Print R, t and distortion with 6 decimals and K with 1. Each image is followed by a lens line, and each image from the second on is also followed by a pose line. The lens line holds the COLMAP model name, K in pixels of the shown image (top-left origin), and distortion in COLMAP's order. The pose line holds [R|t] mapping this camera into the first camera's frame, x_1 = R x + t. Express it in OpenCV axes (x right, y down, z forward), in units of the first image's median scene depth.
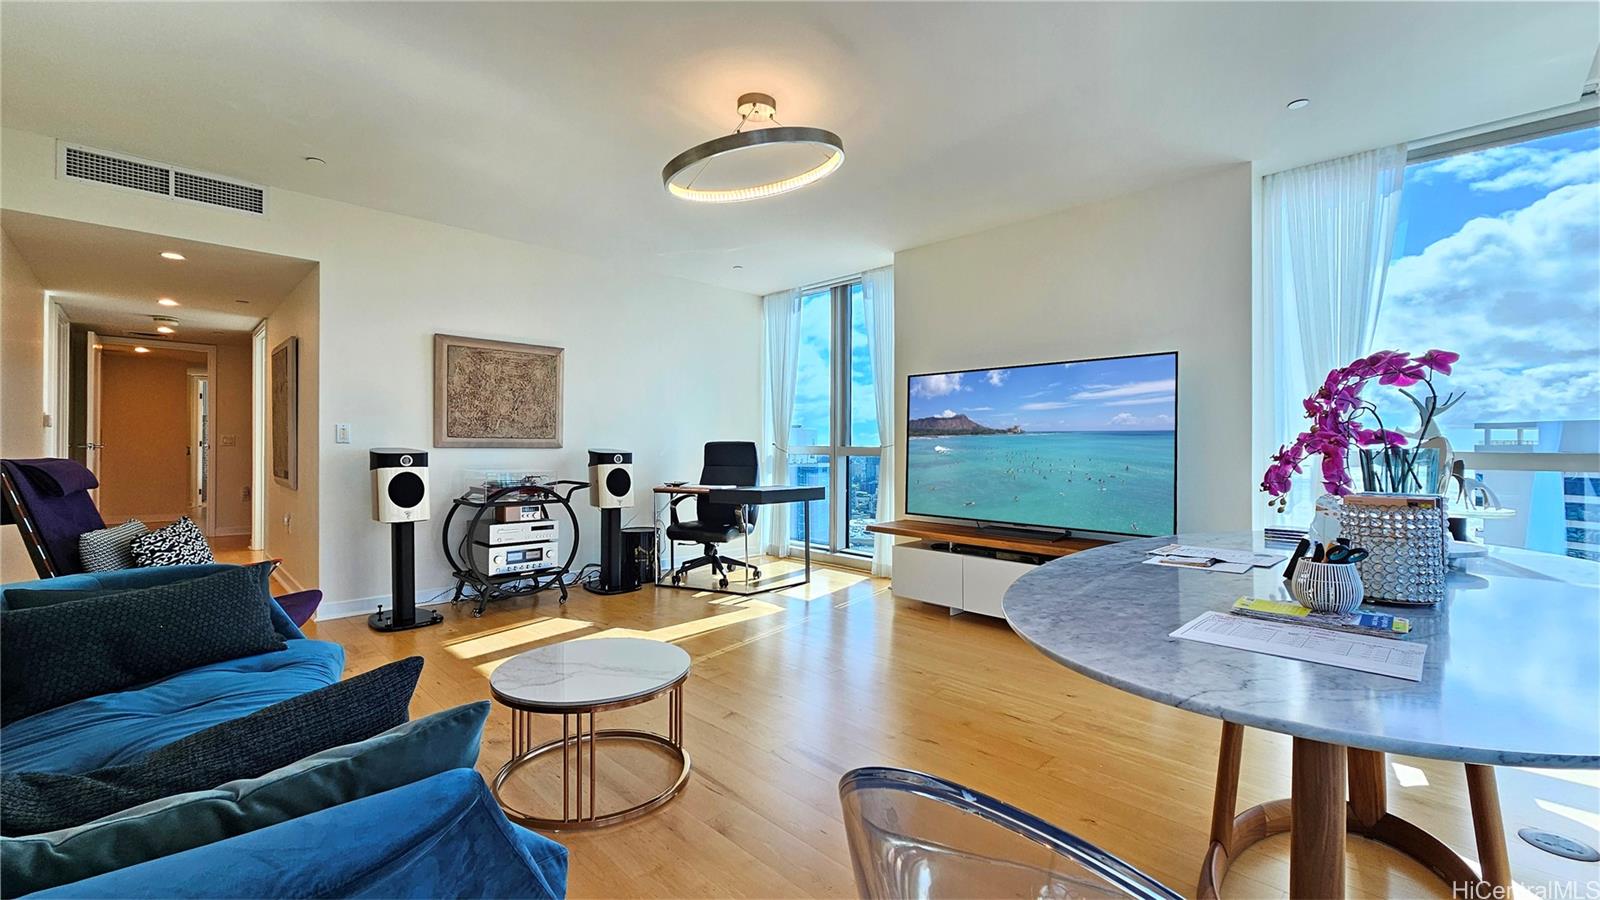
lens RADIAL K [[642.8, 0, 798.4], [0, 642.8, 450.1], [0, 0, 1]] dist [0.000017, -0.000052]
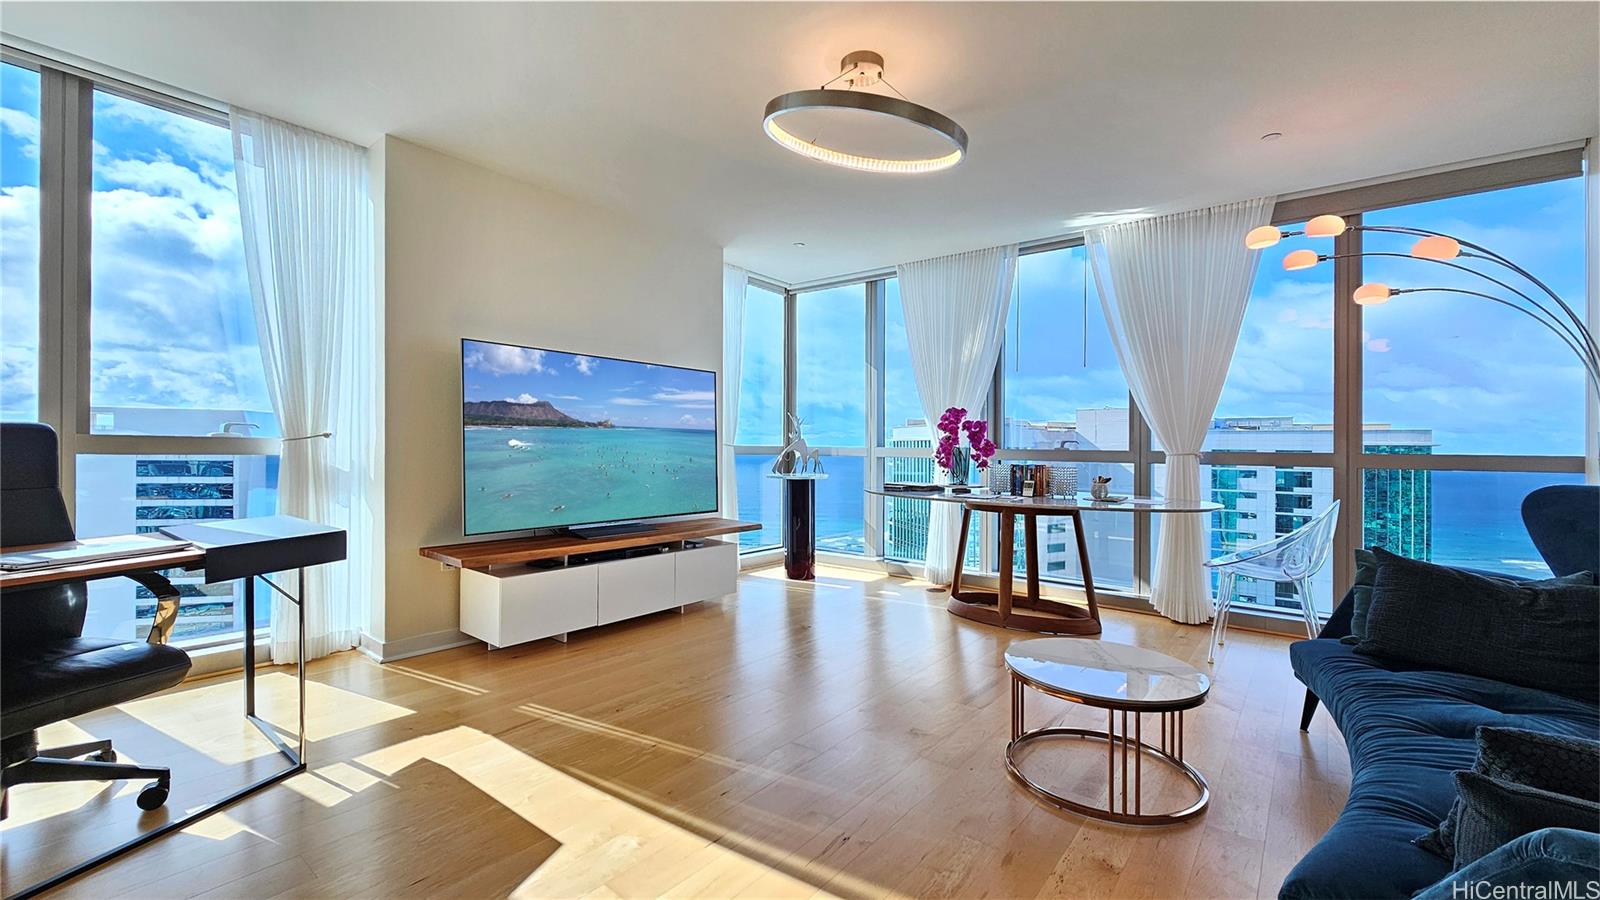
lens RADIAL K [[642.8, 0, 798.3], [0, 642.8, 447.5], [0, 0, 1]] dist [0.000017, -0.000052]
pose [[-0.127924, -0.011767, 0.991714, -0.608589], [-0.008934, 0.999903, 0.010712, -0.008220], [-0.991744, -0.007490, -0.128016, 0.788880]]
